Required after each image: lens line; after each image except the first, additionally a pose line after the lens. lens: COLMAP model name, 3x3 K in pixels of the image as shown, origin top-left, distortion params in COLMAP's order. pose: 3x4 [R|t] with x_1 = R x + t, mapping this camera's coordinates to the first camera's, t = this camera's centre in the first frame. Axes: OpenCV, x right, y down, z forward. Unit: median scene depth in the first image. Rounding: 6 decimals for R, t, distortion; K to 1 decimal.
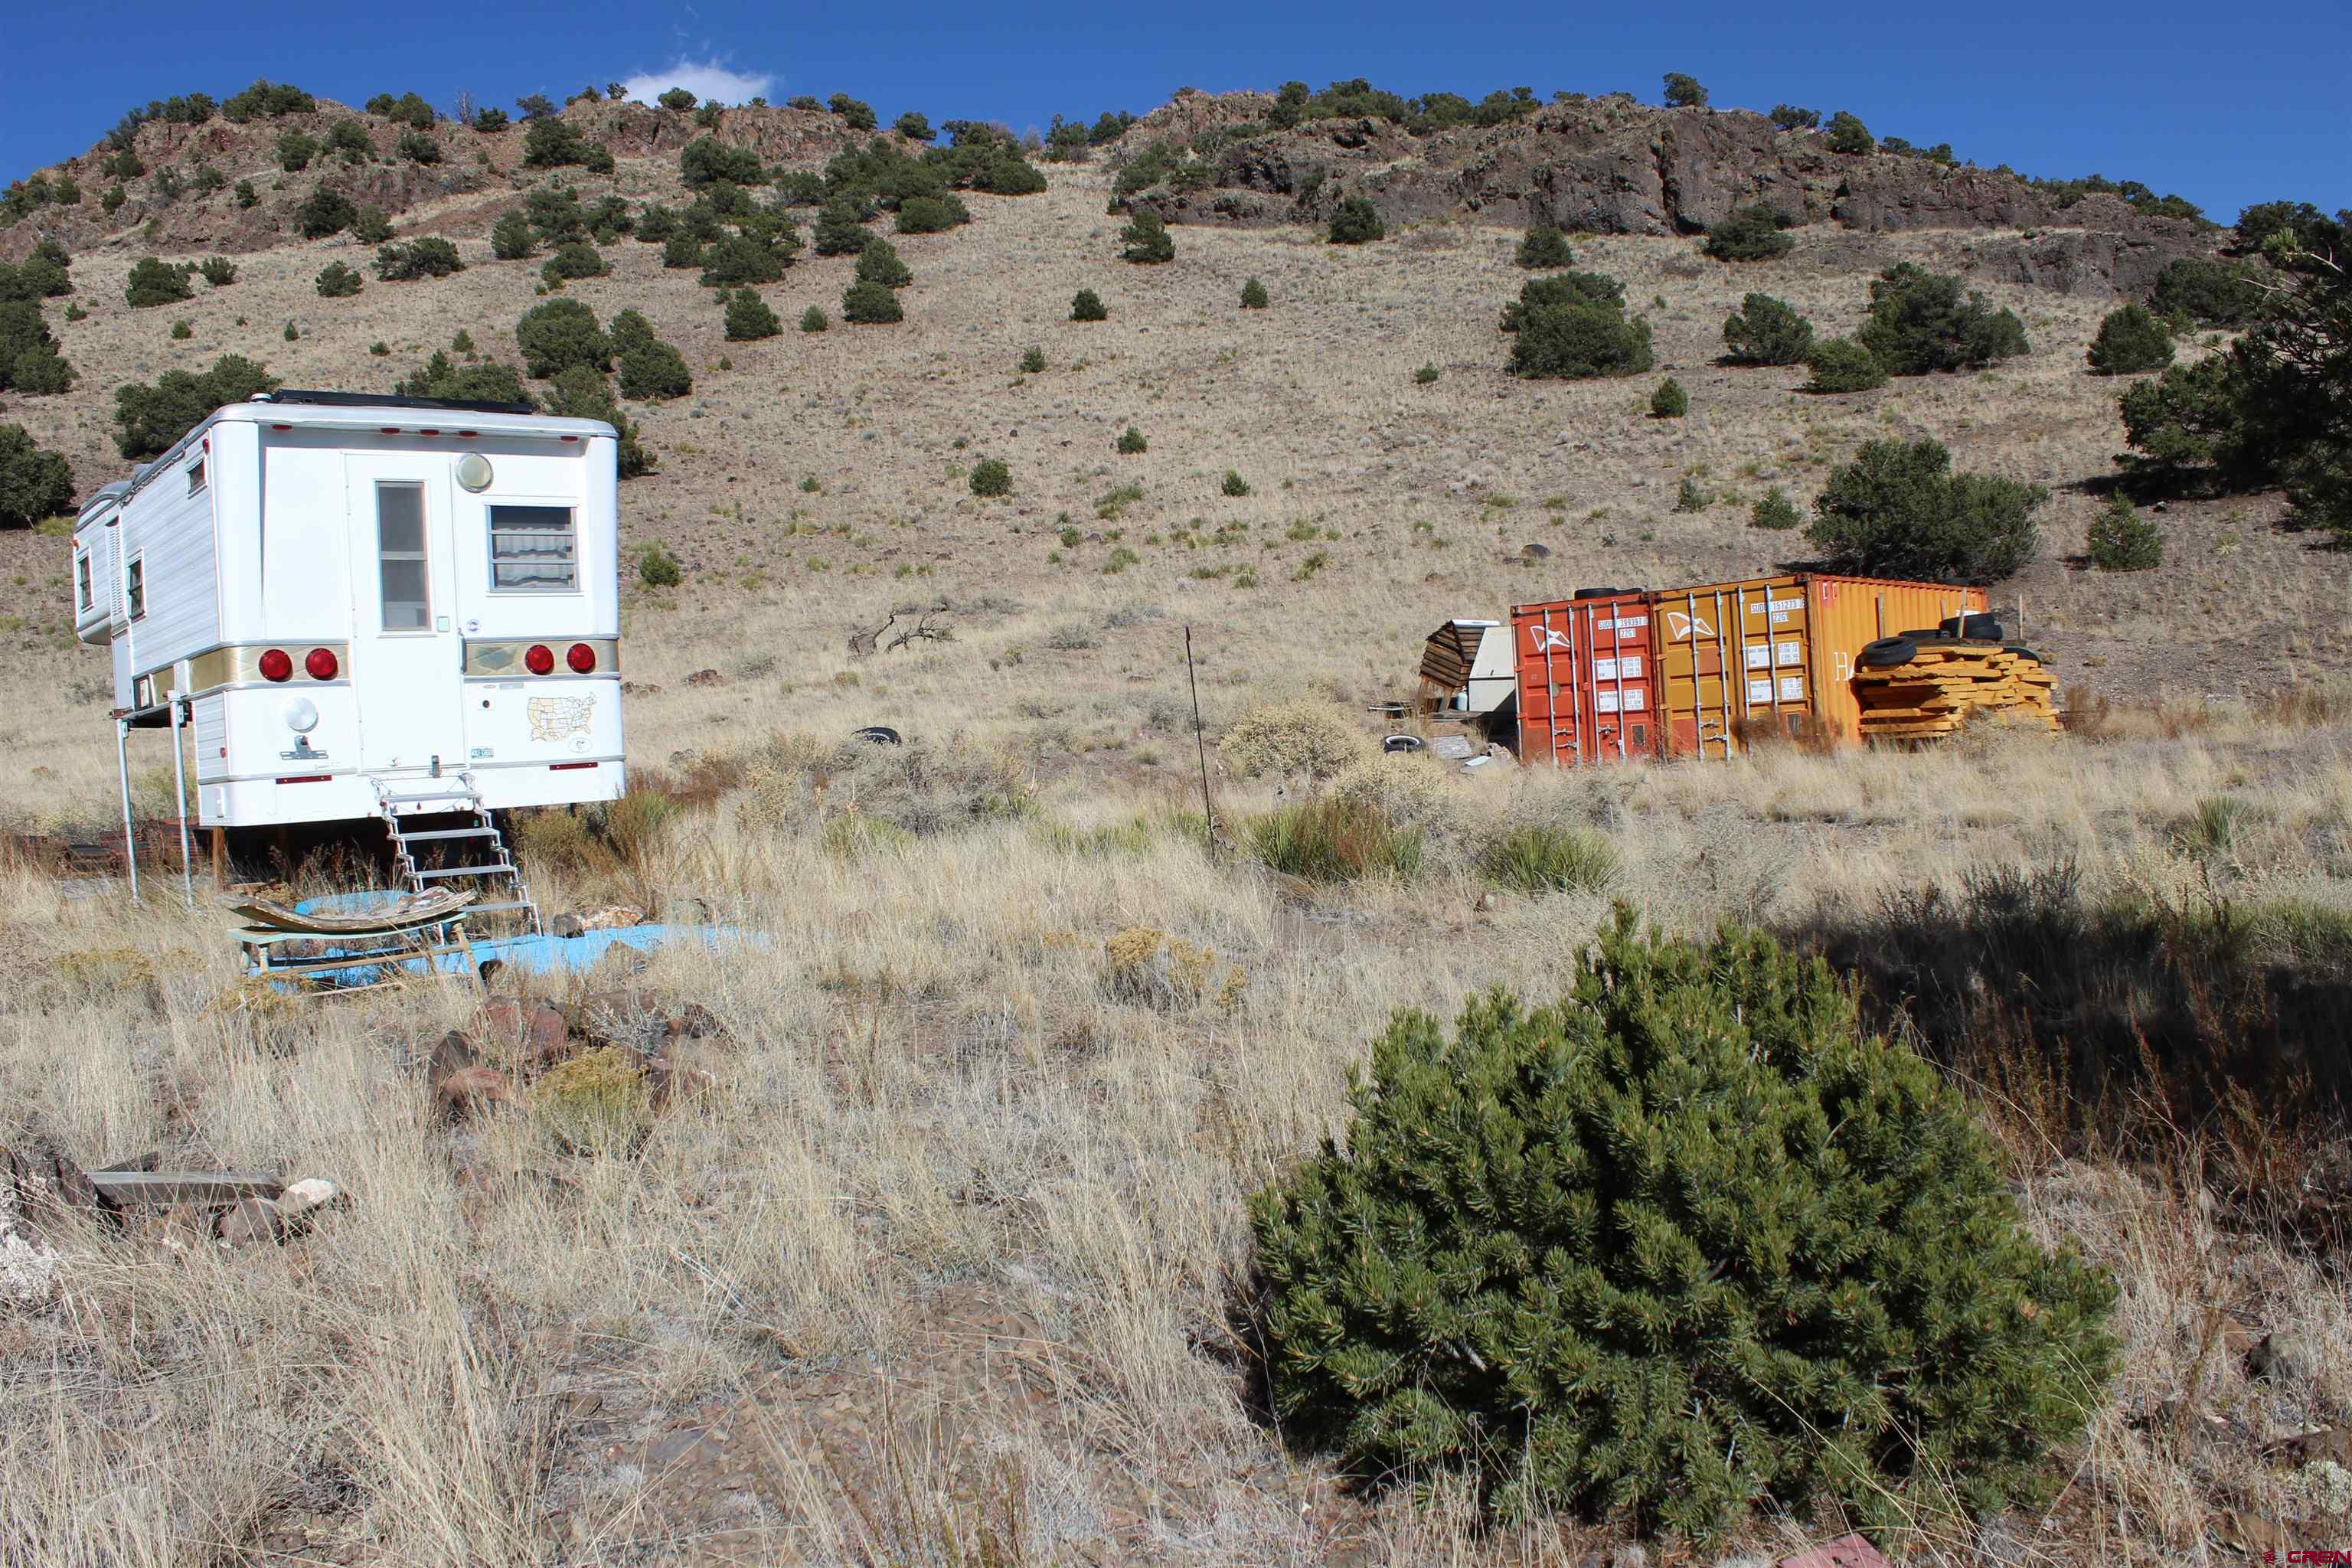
lens RADIAL K [[1990.2, 0, 1176.0], [0, 1990.2, 784.0], [0, 0, 1]] dist [-0.166988, 0.155480]
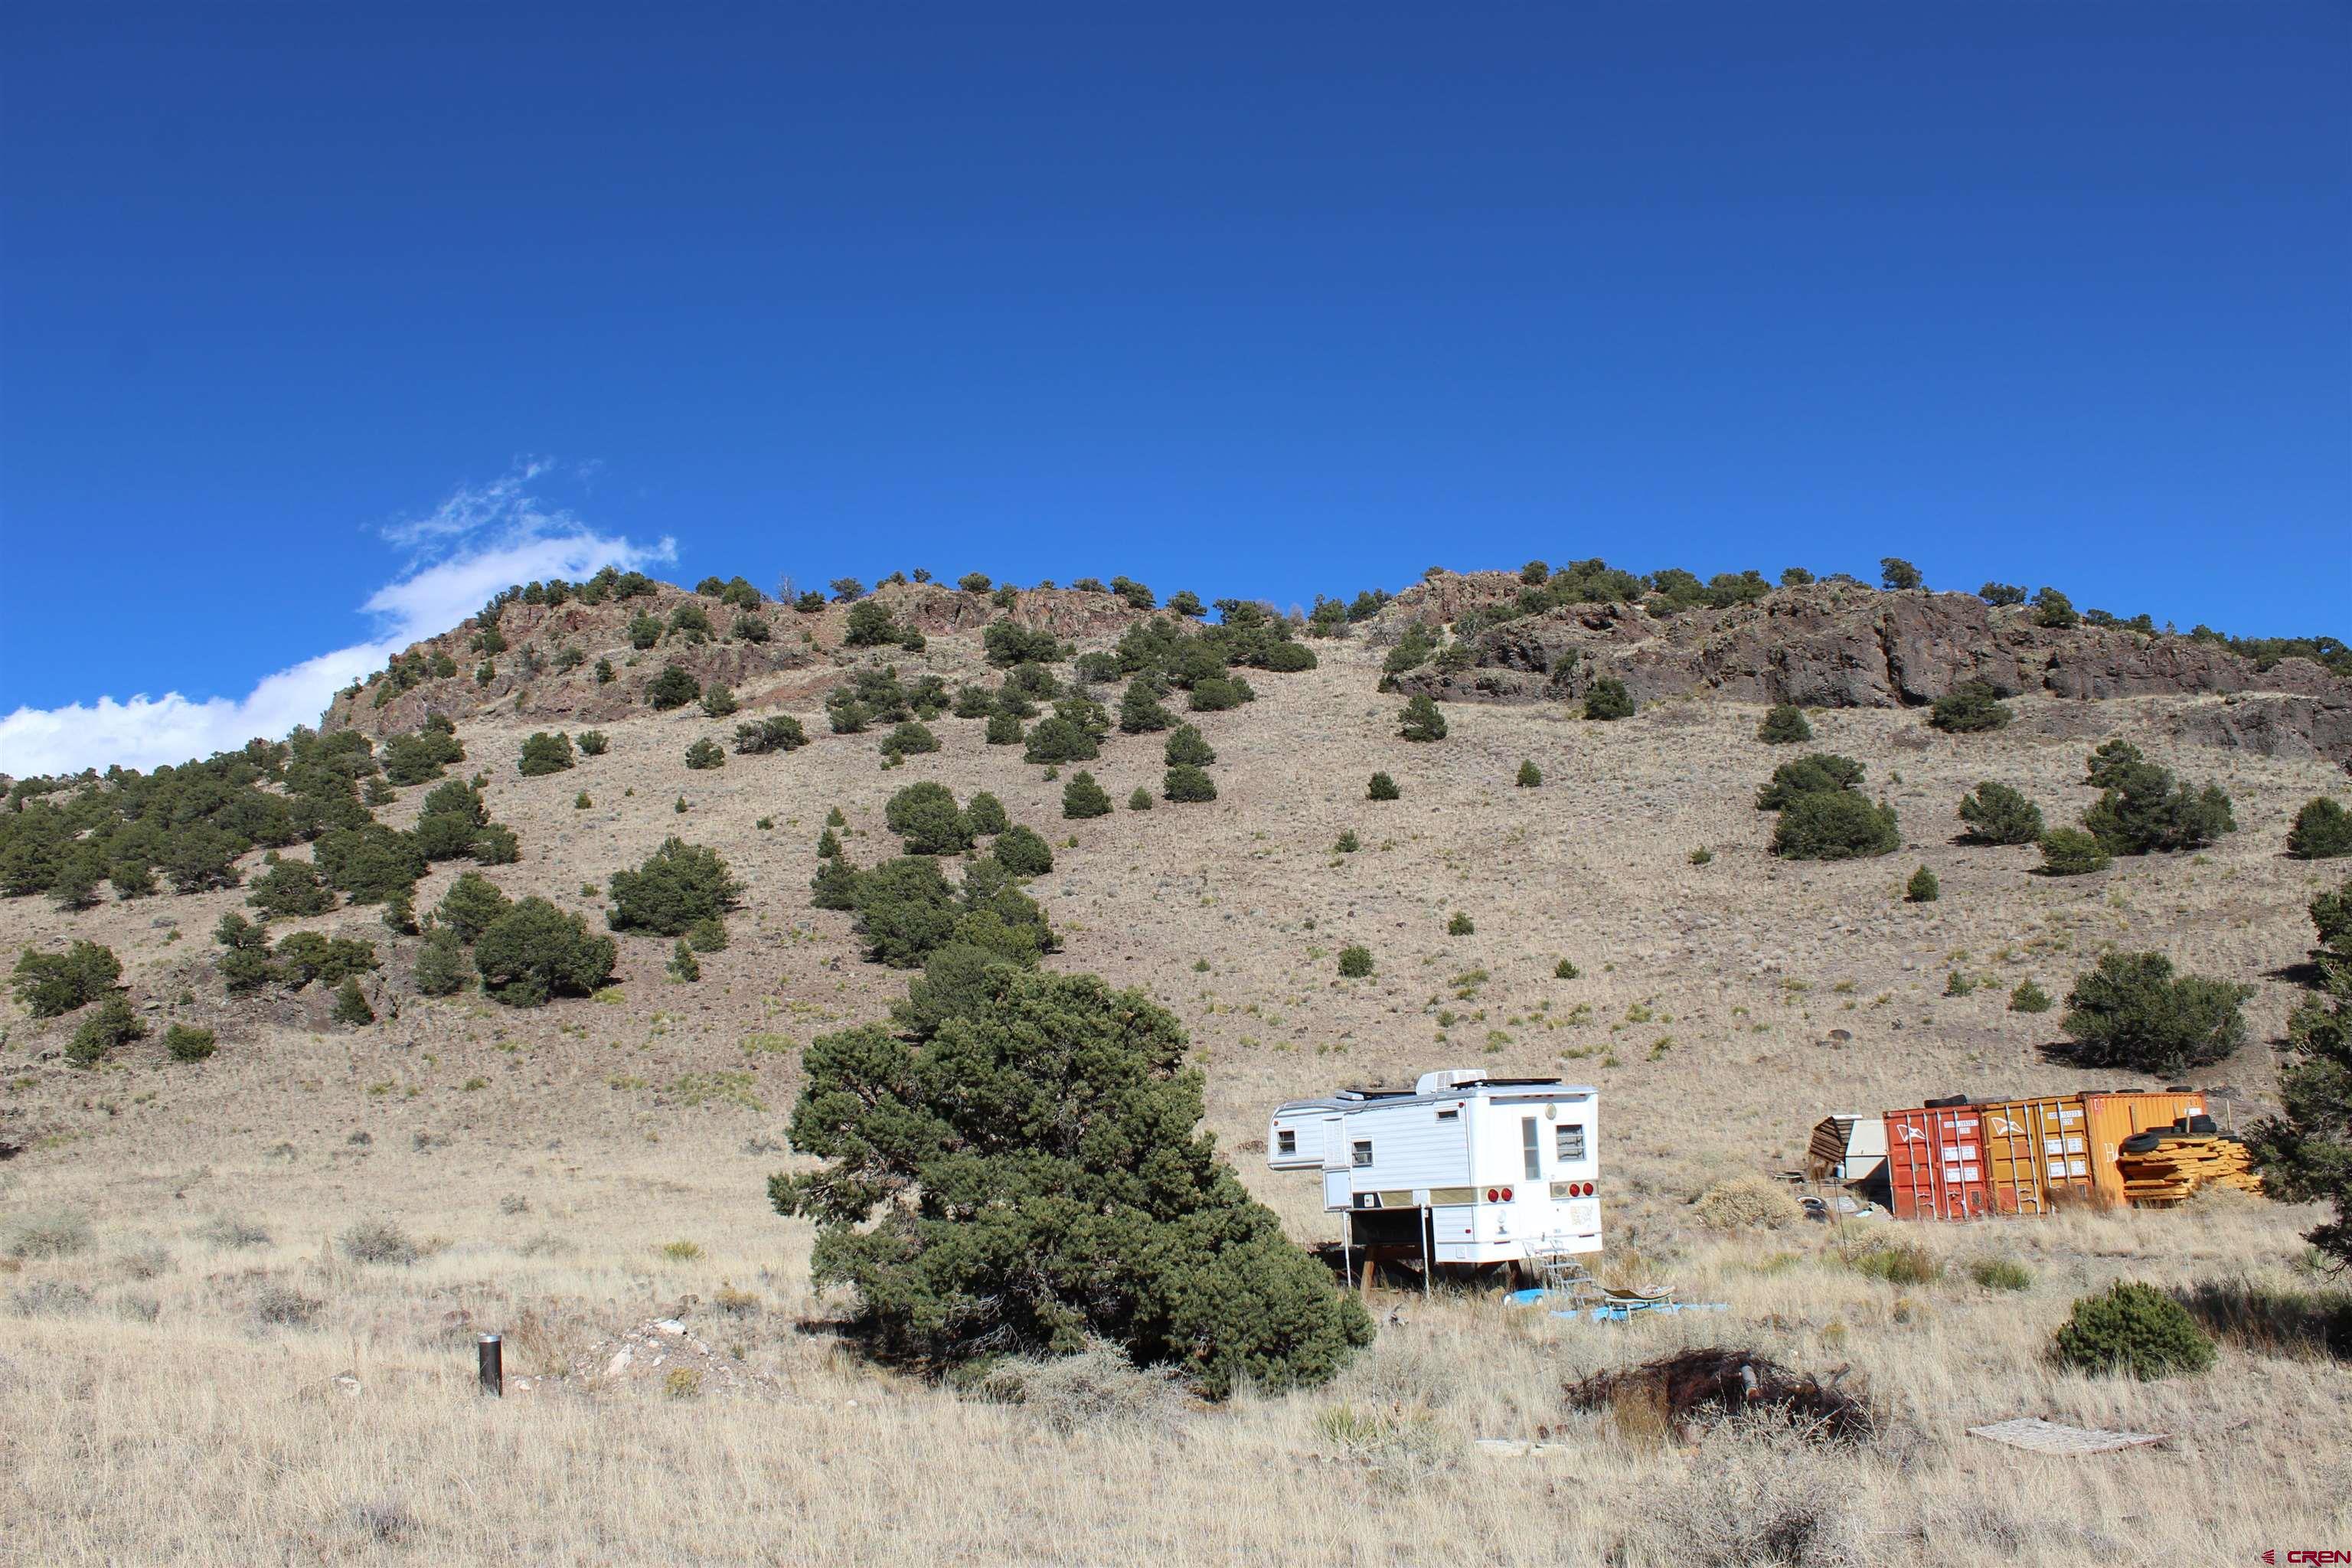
lens RADIAL K [[1990.2, 0, 1176.0], [0, 1990.2, 784.0], [0, 0, 1]] dist [-0.166988, 0.155480]
pose [[0.994793, -0.010660, -0.101359, -0.039386], [-0.010889, 0.977706, -0.209694, -0.002882], [0.101334, 0.209706, 0.972499, -0.102349]]
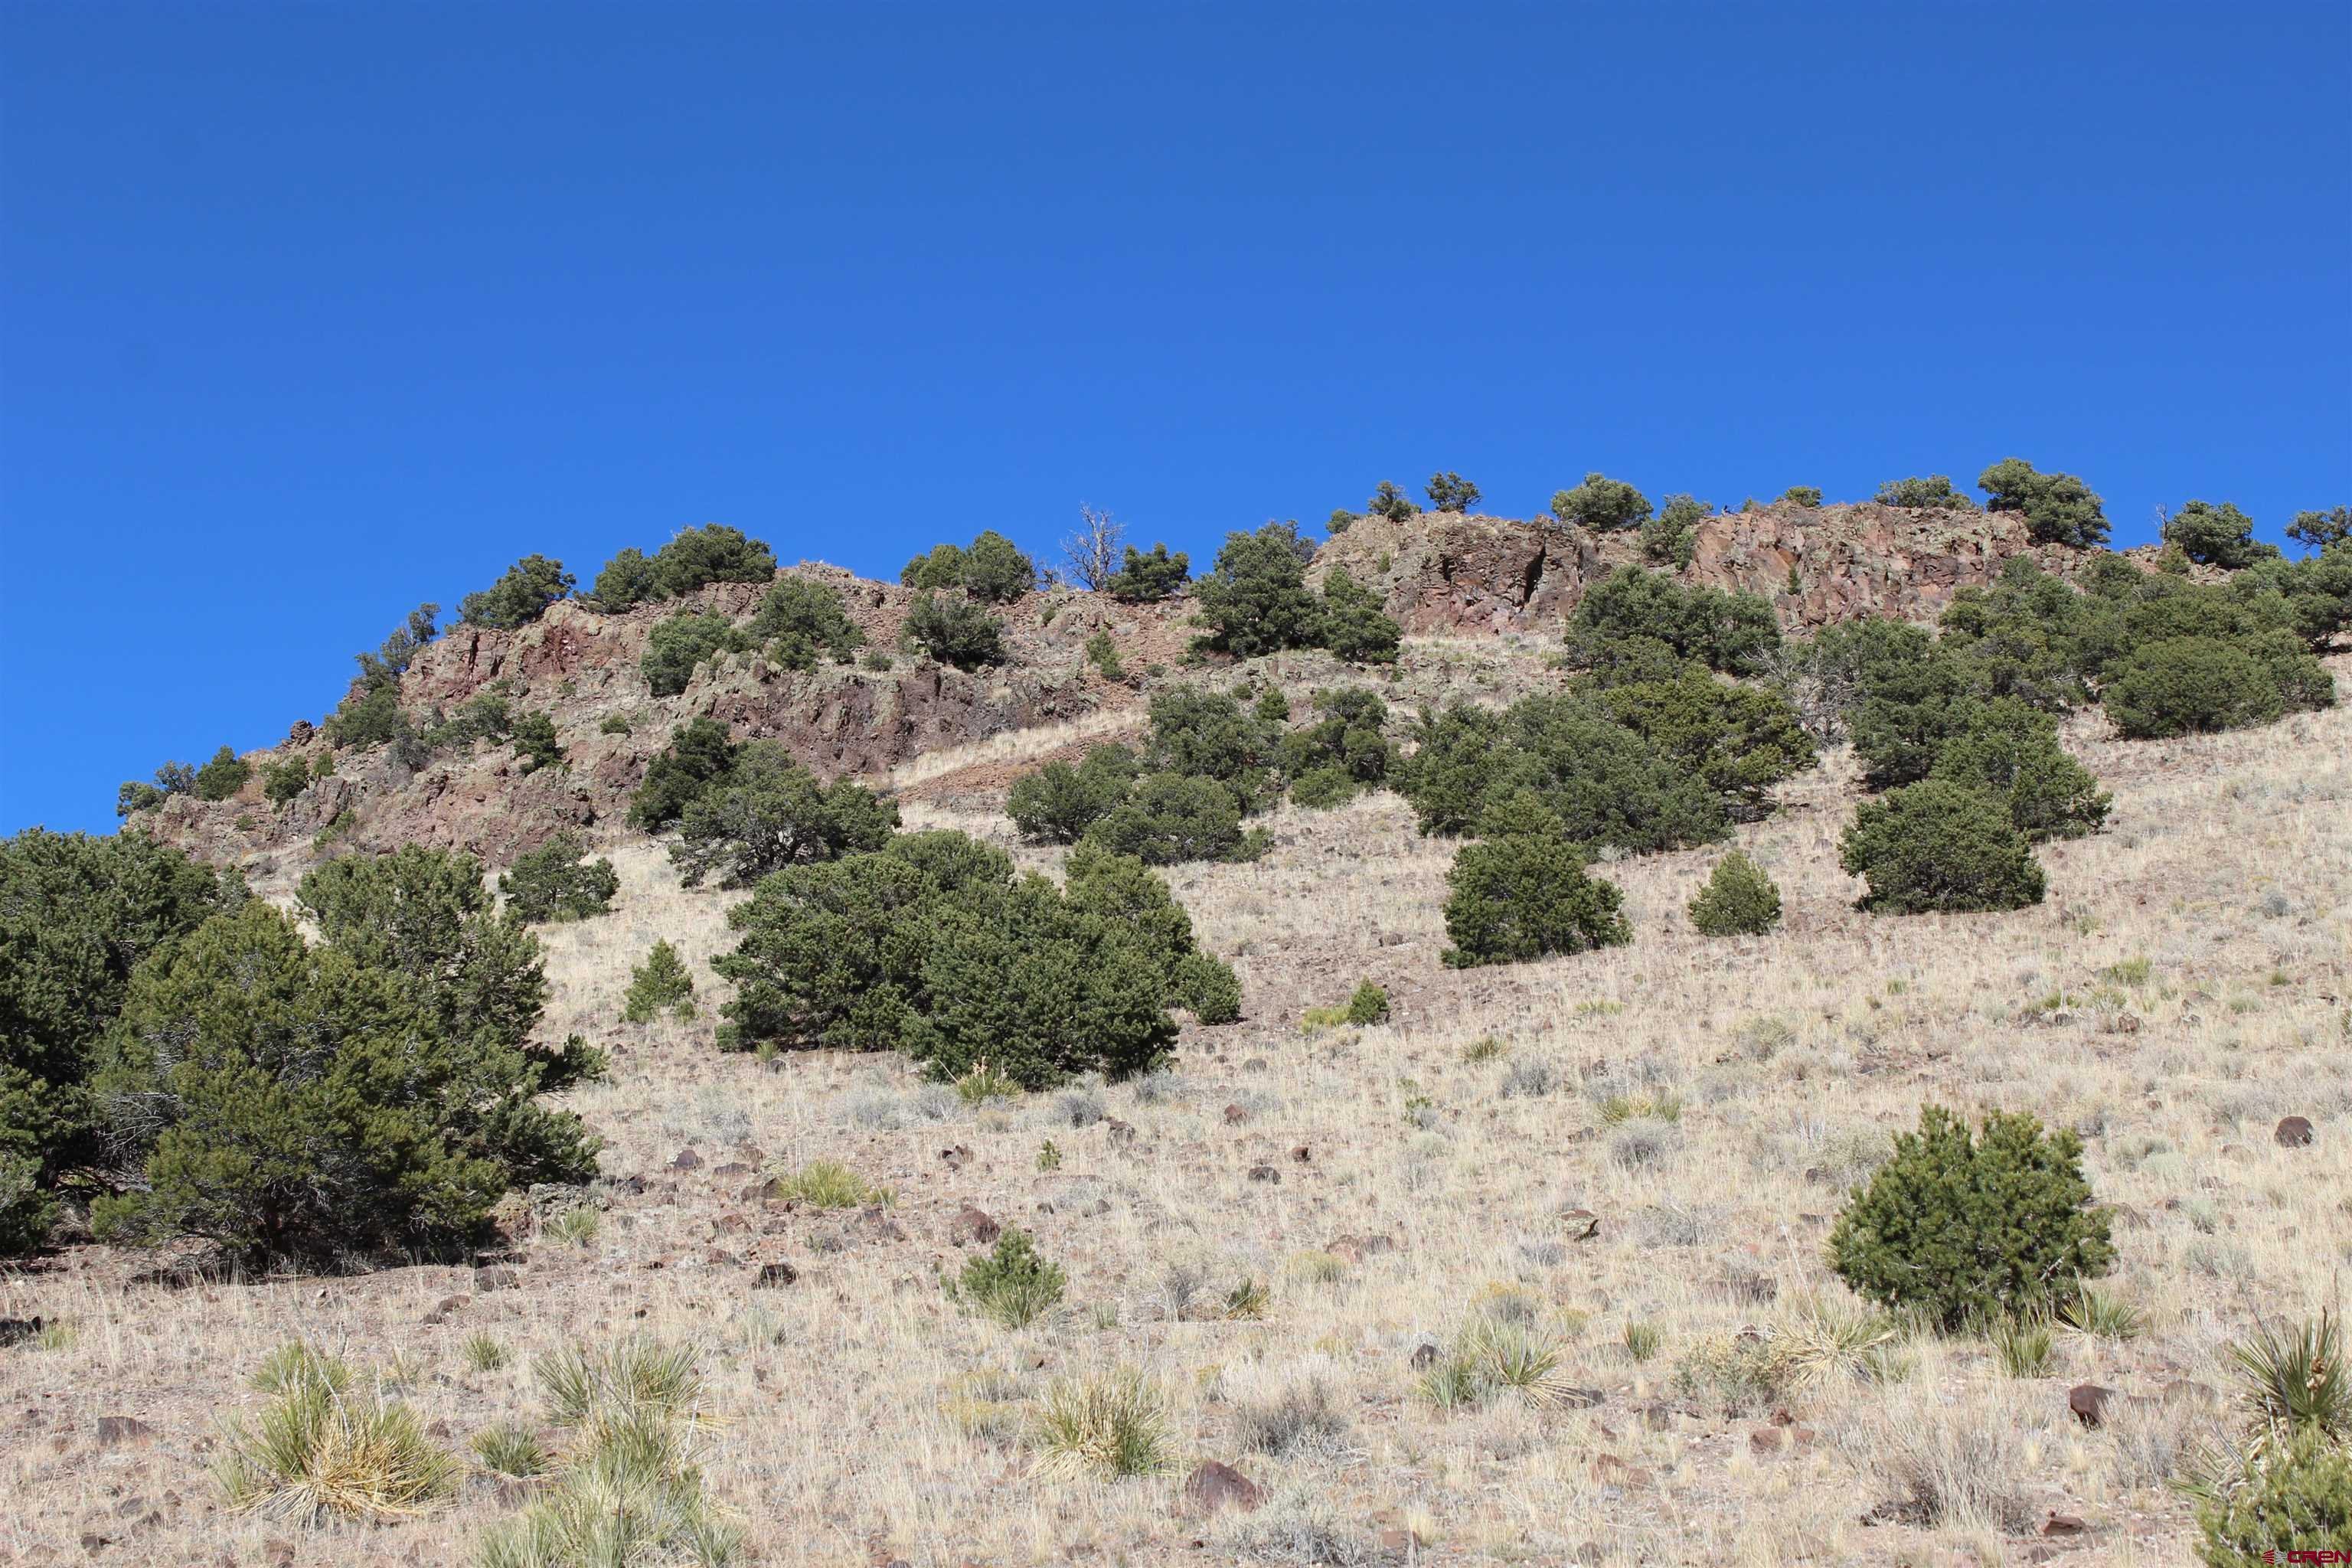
lens RADIAL K [[4203.1, 0, 1176.0], [0, 4203.1, 784.0], [0, 0, 1]] dist [-0.009398, 0.082464]
pose [[0.920290, -0.050923, -0.387908, -0.009529], [-0.077366, 0.948227, -0.308027, -0.038980], [0.383510, 0.313485, 0.868704, 0.333542]]
